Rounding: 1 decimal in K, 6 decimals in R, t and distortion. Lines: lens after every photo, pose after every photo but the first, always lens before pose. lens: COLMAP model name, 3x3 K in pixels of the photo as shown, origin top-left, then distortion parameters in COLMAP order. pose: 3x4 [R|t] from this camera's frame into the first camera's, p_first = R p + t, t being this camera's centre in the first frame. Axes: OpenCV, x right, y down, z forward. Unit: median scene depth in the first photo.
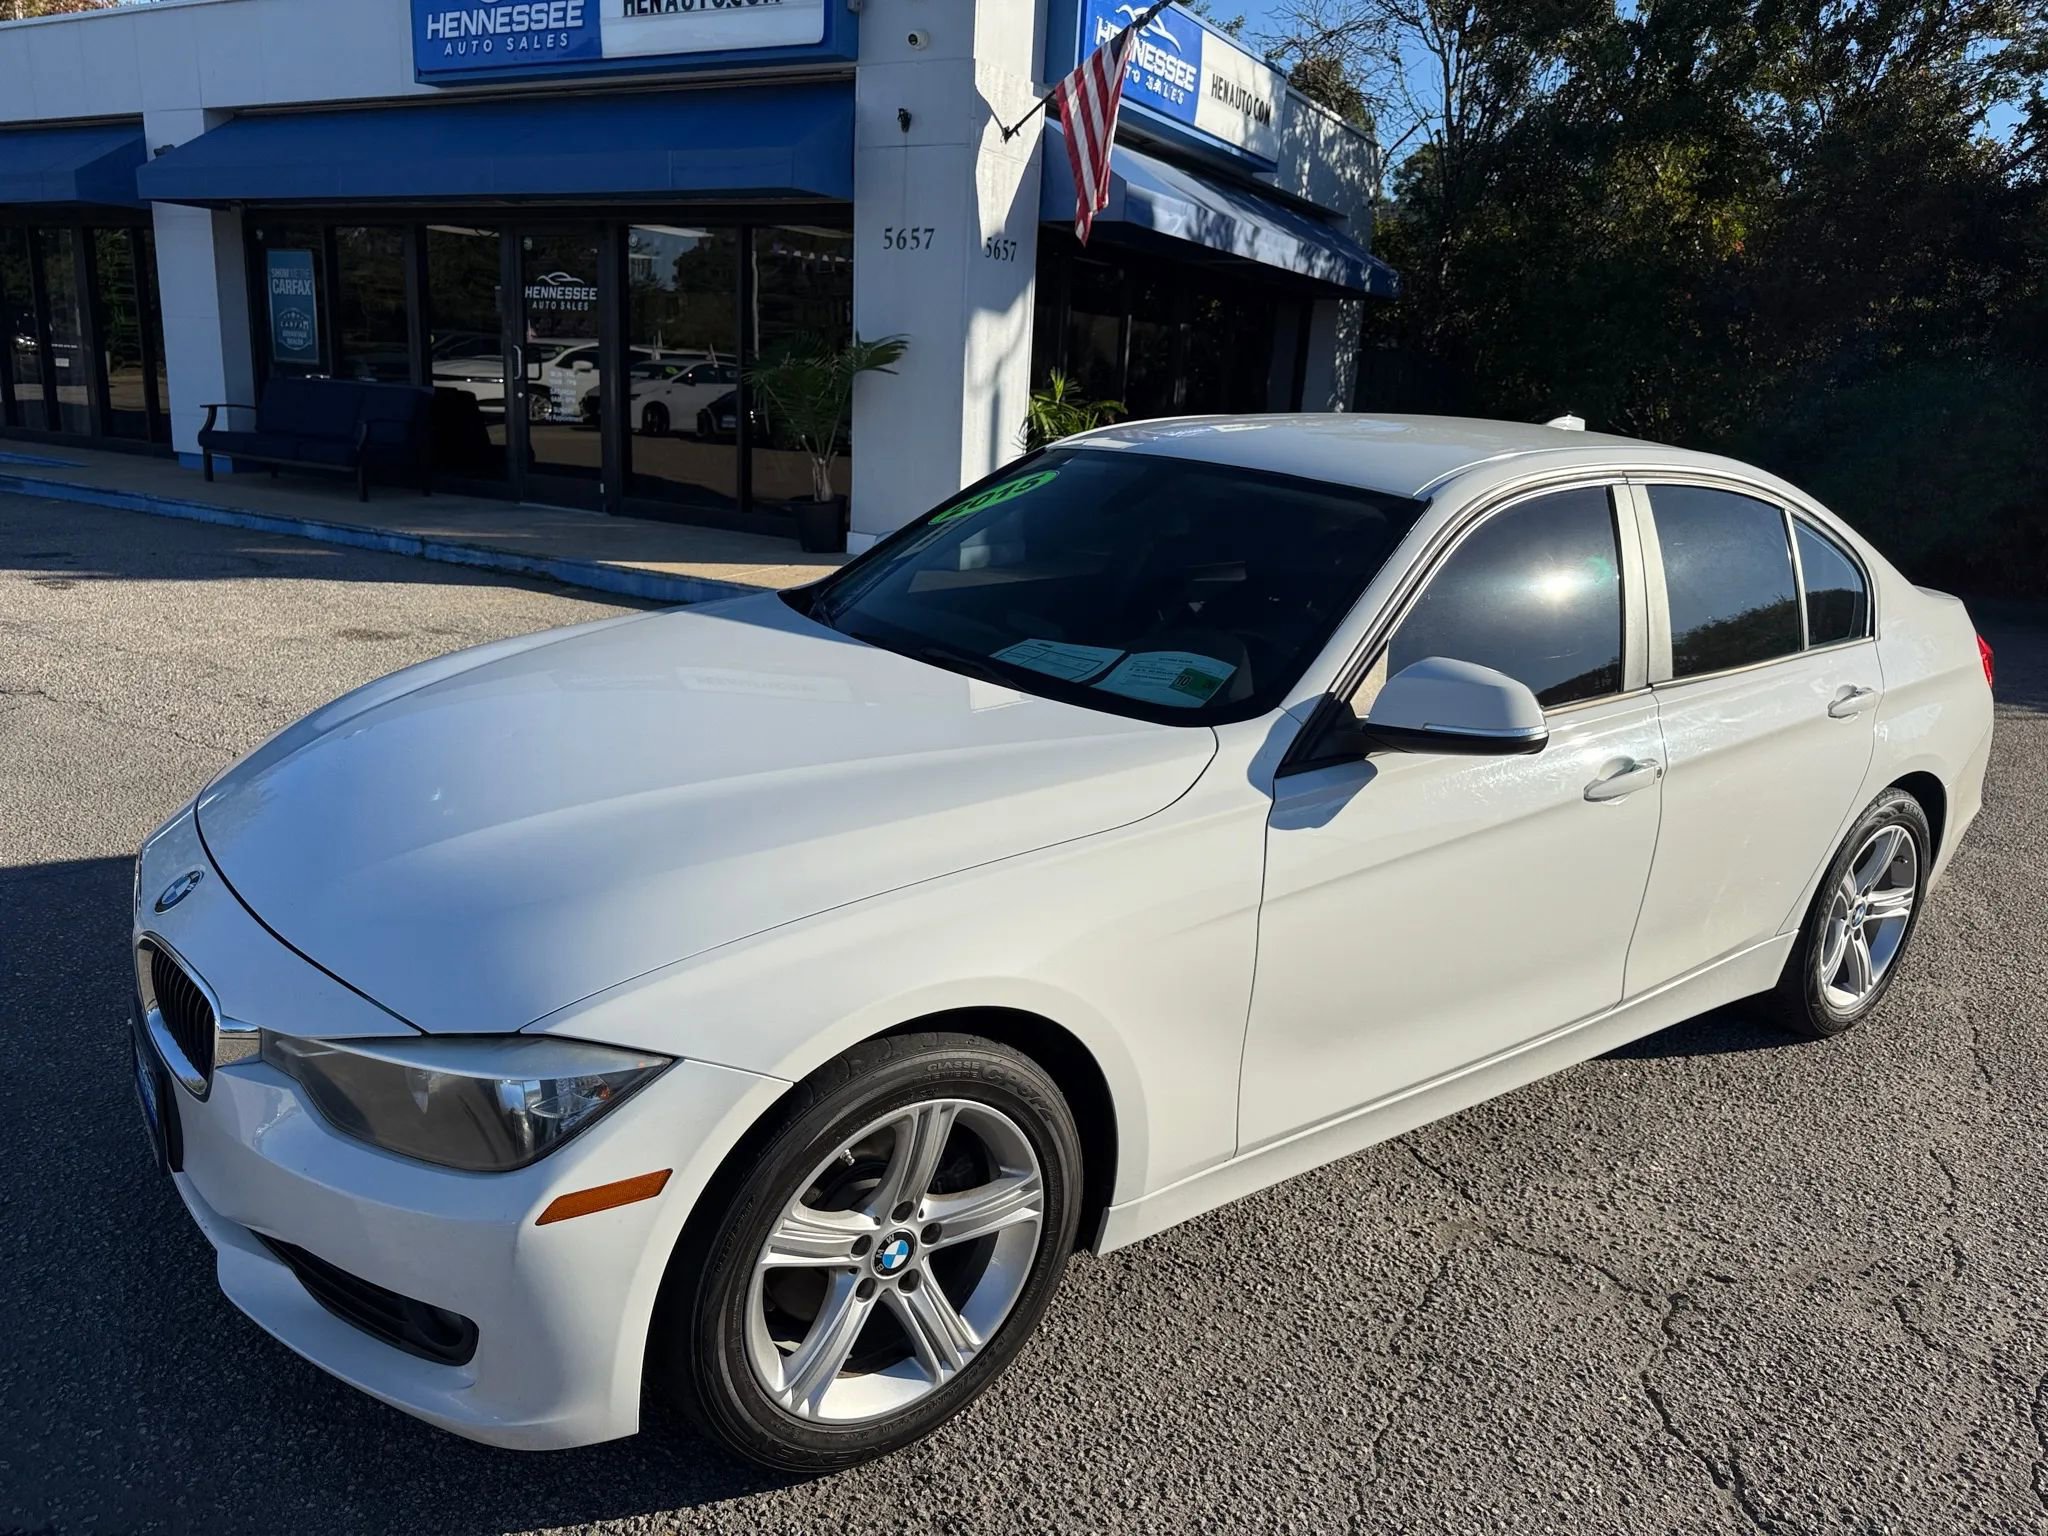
lens RADIAL K [[1454.6, 0, 1012.7], [0, 1454.6, 785.4], [0, 0, 1]] dist [0.021757, -0.026128]
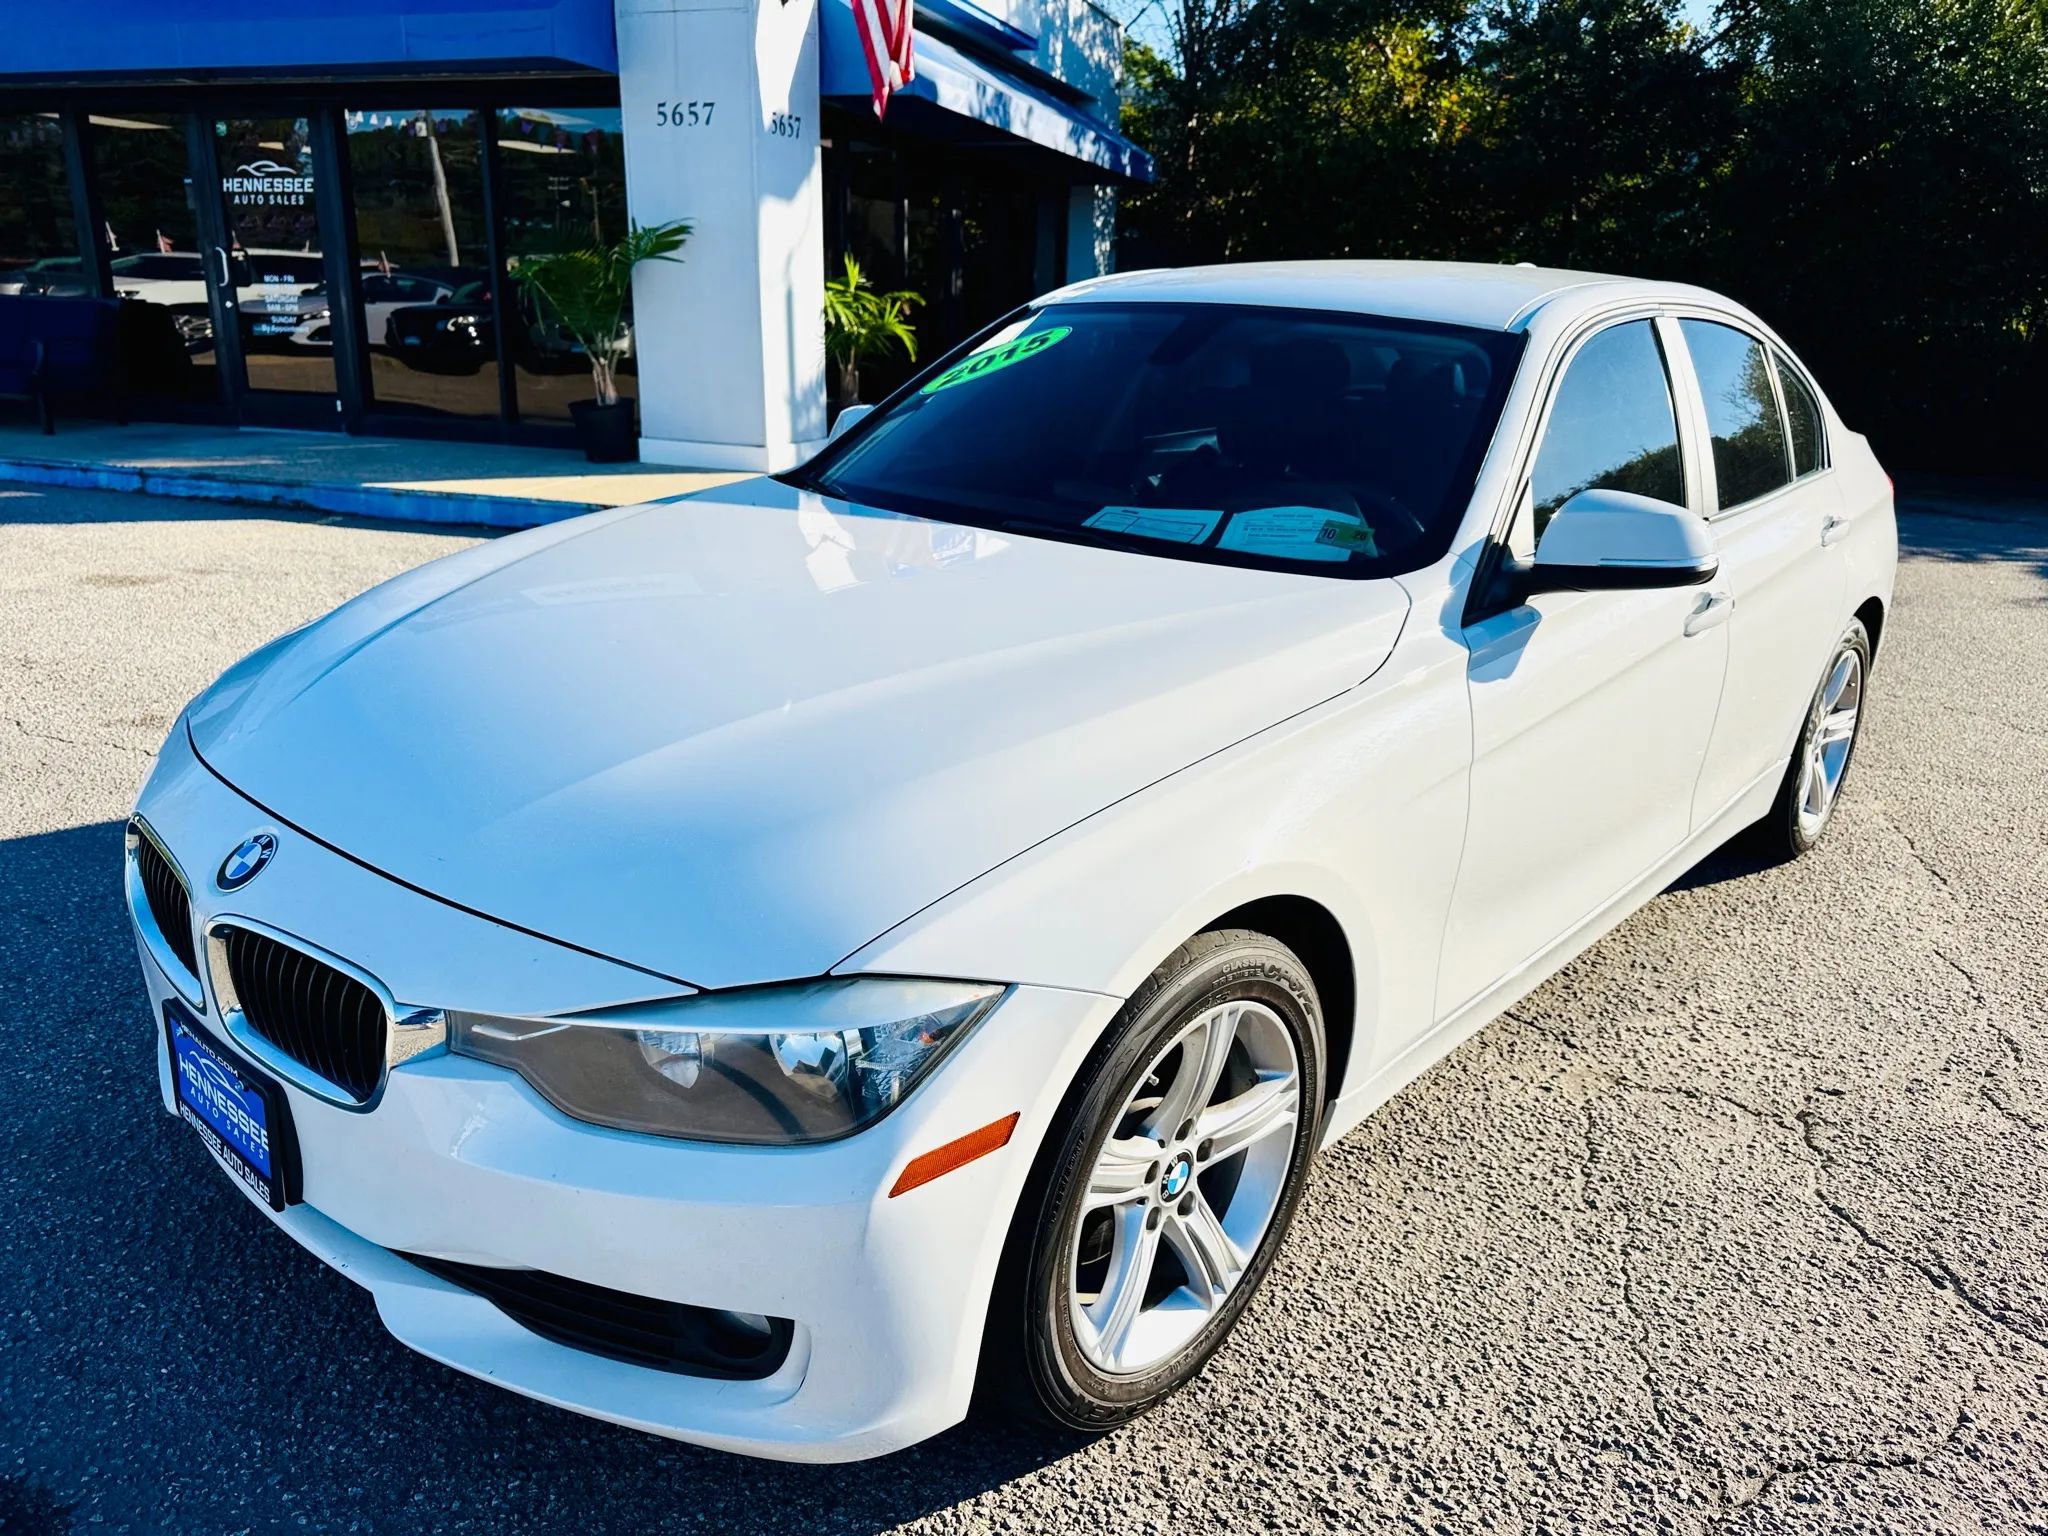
lens RADIAL K [[1454.6, 0, 1026.7], [0, 1454.6, 786.7], [0, 0, 1]] dist [0.021757, -0.026128]
pose [[0.978272, -0.090884, 0.186342, -0.072621], [0.079698, 0.994586, 0.066682, 0.003105], [-0.191394, -0.050382, 0.980219, 0.033895]]
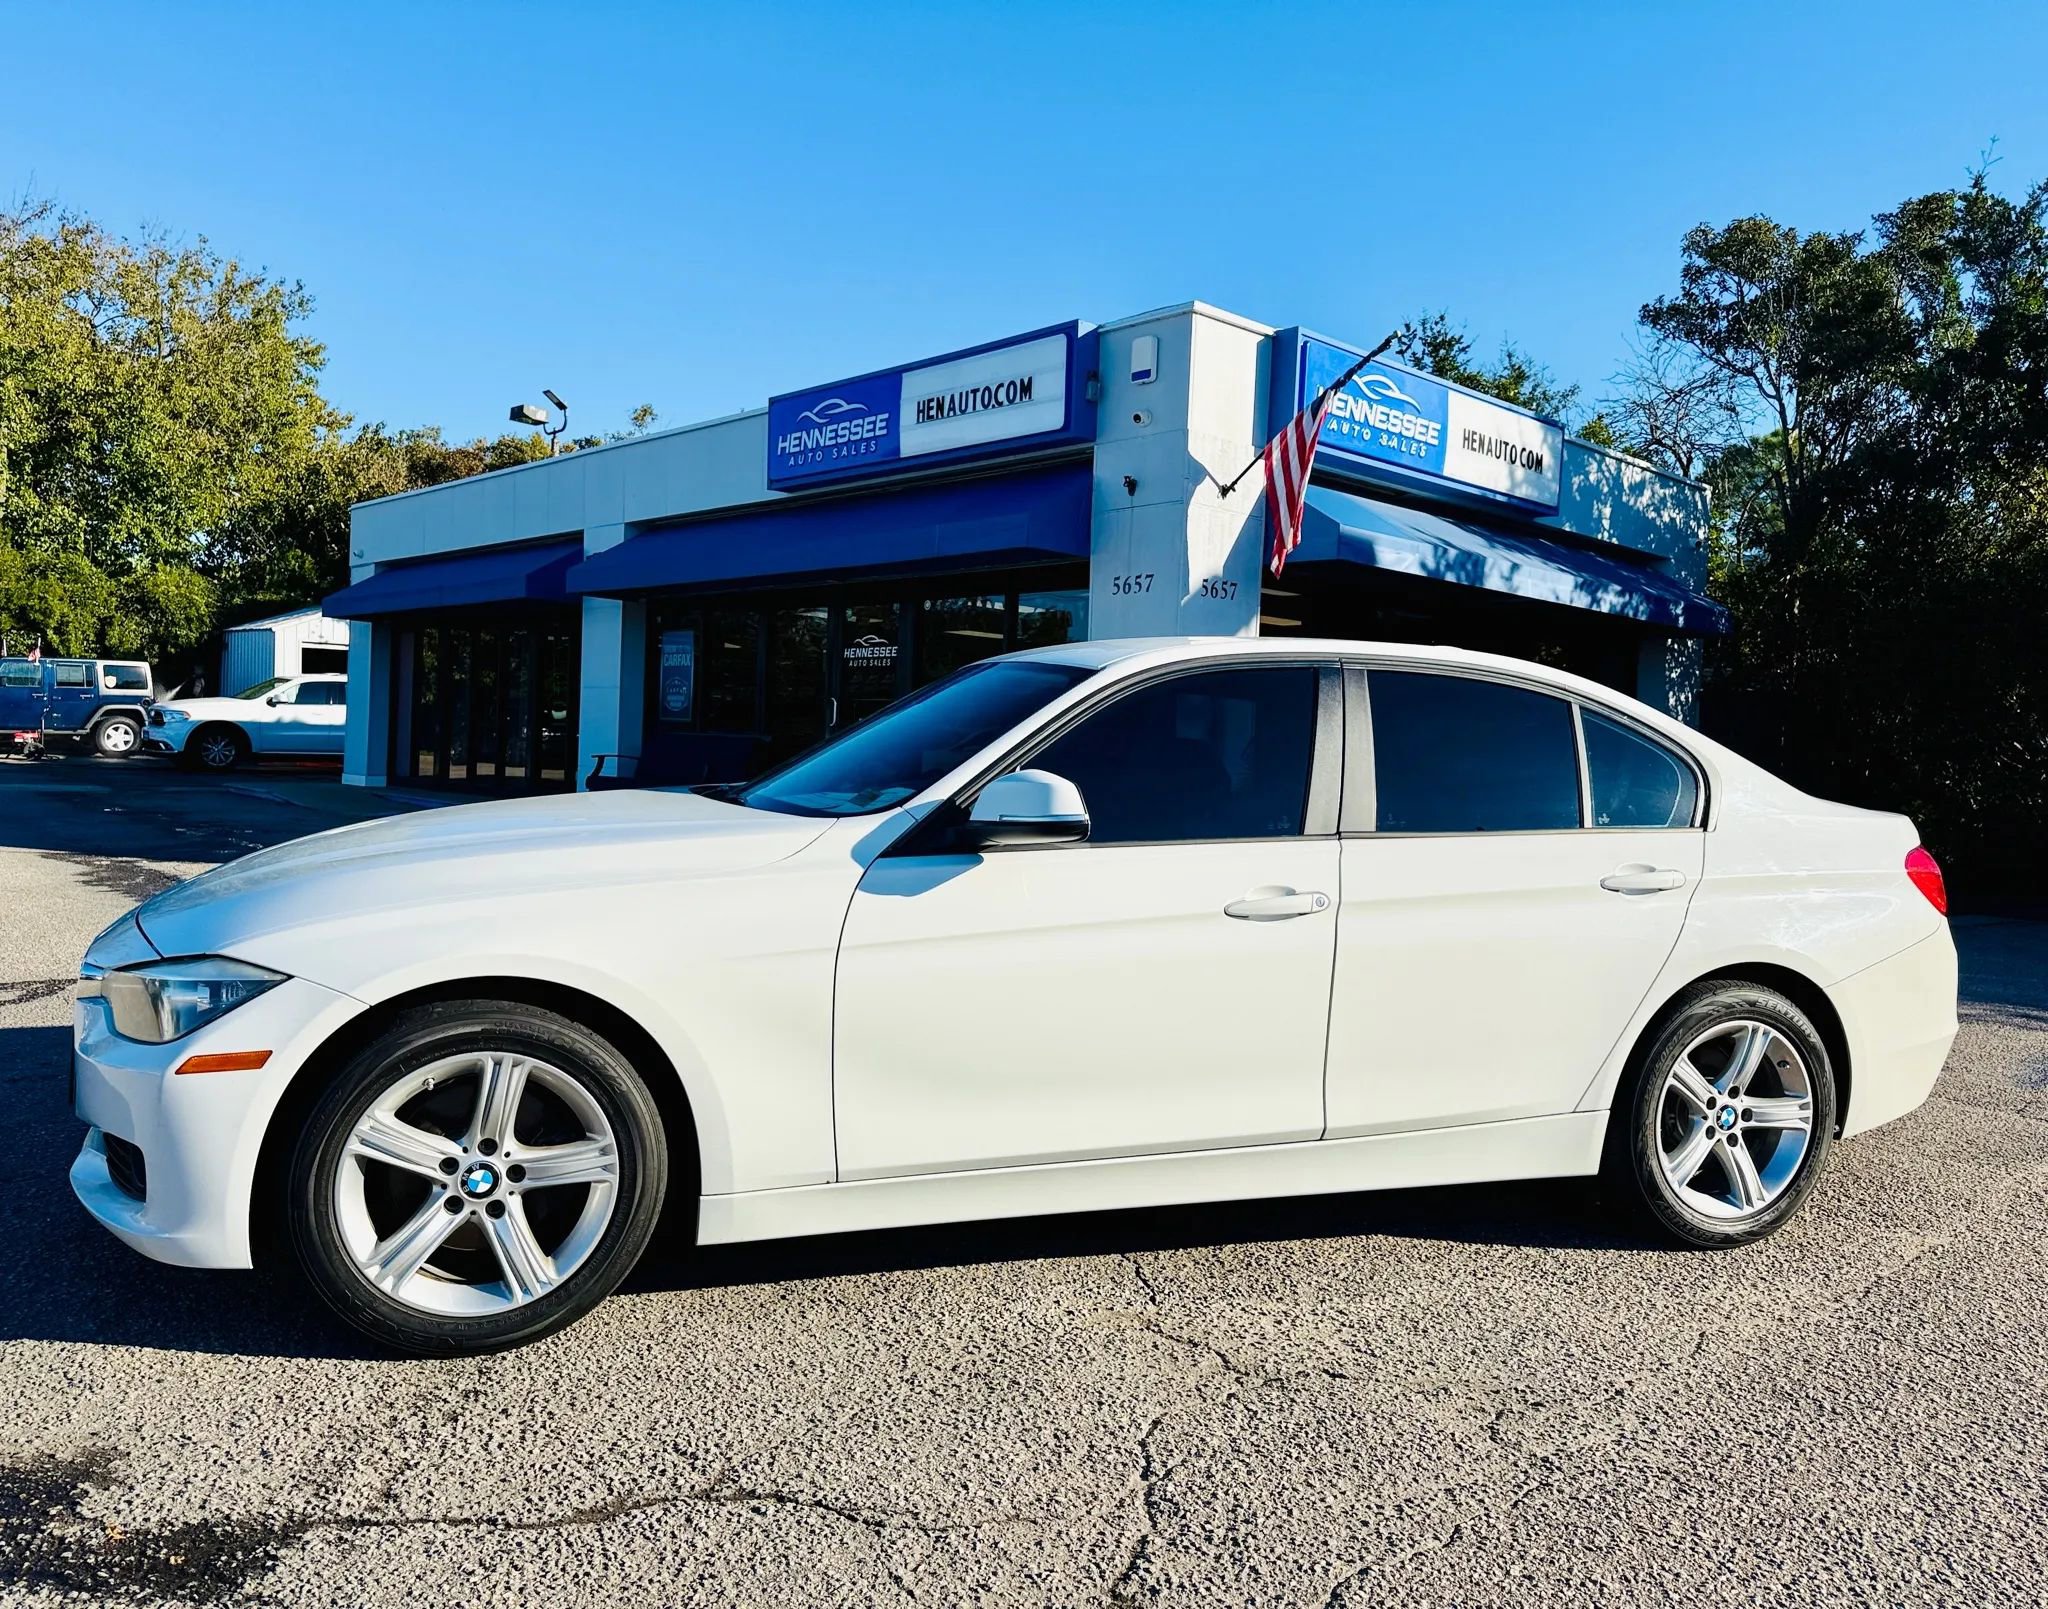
lens RADIAL K [[1520.0, 0, 1014.0], [0, 1520.0, 795.8], [0, 0, 1]] dist [0.062463, -0.080704]
pose [[0.956184, -0.009512, -0.292611, 0.178041], [-0.064845, 0.967767, -0.243355, 0.066598], [0.285494, 0.251667, 0.924747, -0.049778]]
